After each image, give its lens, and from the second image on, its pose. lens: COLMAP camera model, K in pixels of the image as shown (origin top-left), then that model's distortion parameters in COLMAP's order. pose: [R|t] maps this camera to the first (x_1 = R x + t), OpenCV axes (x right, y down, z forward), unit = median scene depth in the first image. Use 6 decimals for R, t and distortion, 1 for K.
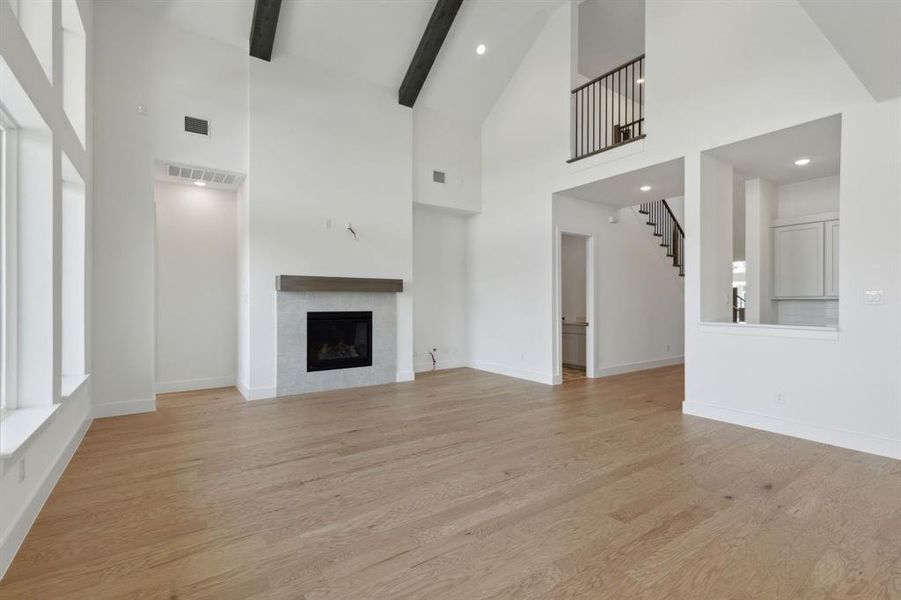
lens RADIAL K [[404.1, 0, 451.3], [0, 404.1, 298.9], [0, 0, 1]] dist [0.010893, -0.000015]
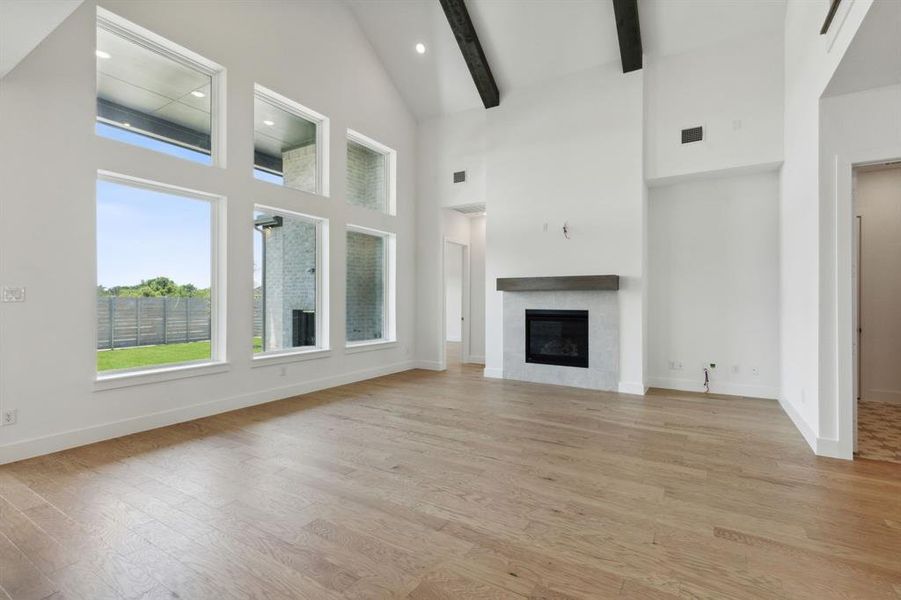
lens RADIAL K [[404.1, 0, 479.0], [0, 404.1, 301.1], [0, 0, 1]] dist [0.010893, -0.000015]
pose [[0.430876, 0.000293, -0.902411, 0.607073], [0.002741, 0.999995, 0.001633, 0.007060], [0.902407, -0.003177, 0.430873, 0.399920]]
